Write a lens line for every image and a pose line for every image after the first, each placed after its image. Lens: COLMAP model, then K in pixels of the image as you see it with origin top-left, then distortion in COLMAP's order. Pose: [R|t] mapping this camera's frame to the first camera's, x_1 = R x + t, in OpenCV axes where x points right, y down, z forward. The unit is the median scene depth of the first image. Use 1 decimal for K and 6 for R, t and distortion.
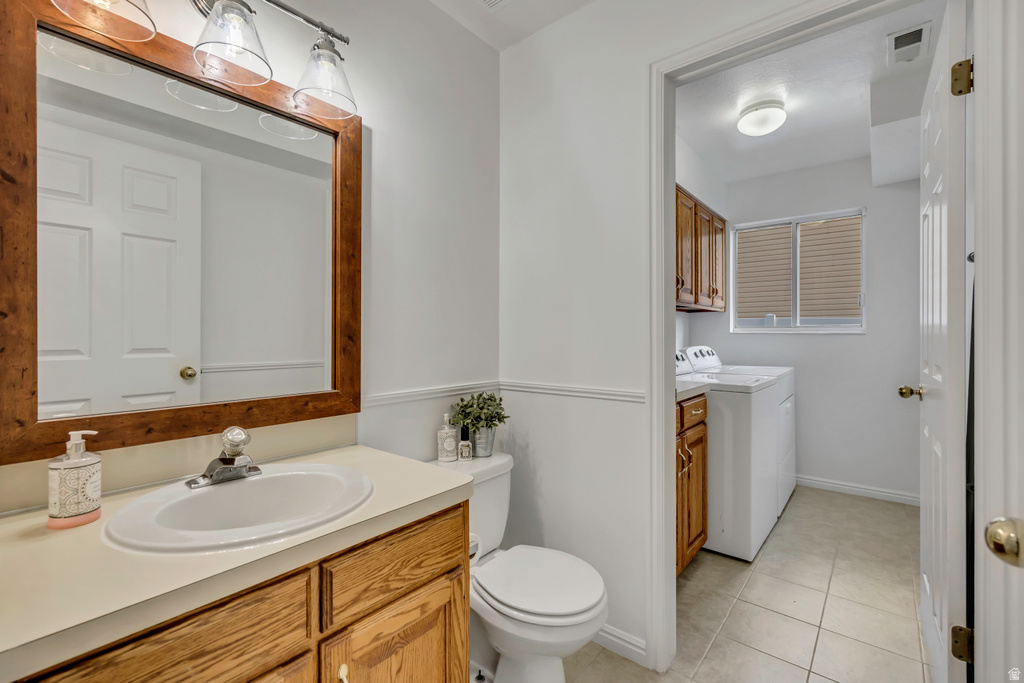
lens RADIAL K [[449.5, 0, 511.0], [0, 449.5, 337.1], [0, 0, 1]] dist [0.003667, 0.000365]
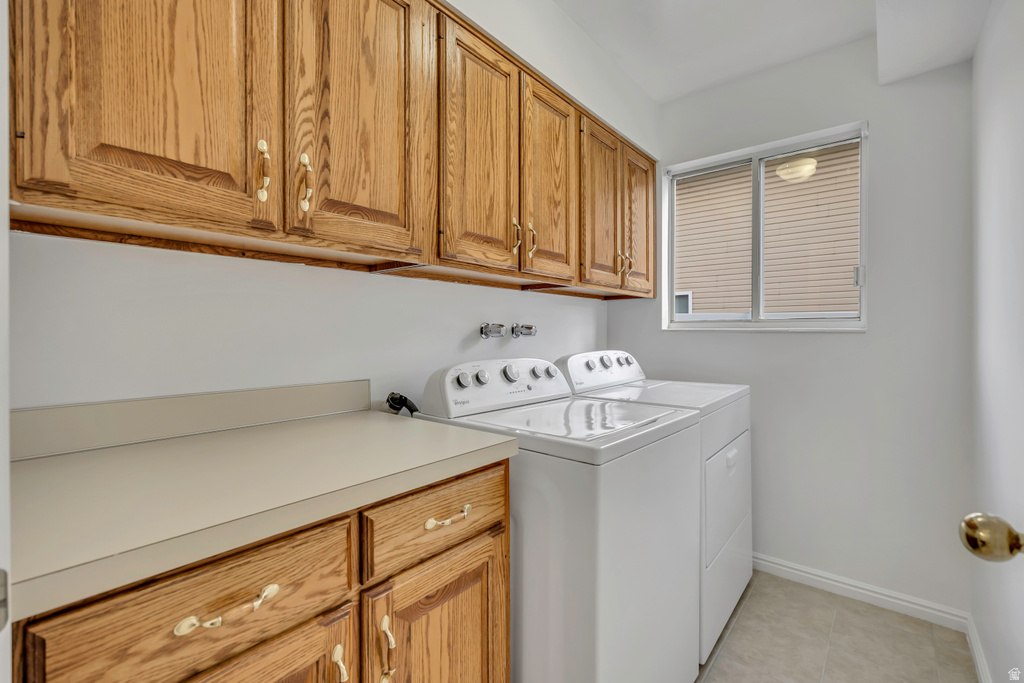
lens RADIAL K [[449.5, 0, 512.3], [0, 449.5, 336.5], [0, 0, 1]] dist [0.003667, 0.000365]
pose [[0.999967, 0.001039, -0.008001, 0.302424], [-0.001006, 0.999991, 0.004064, -0.002255], [0.008005, -0.004056, 0.999960, 0.373233]]
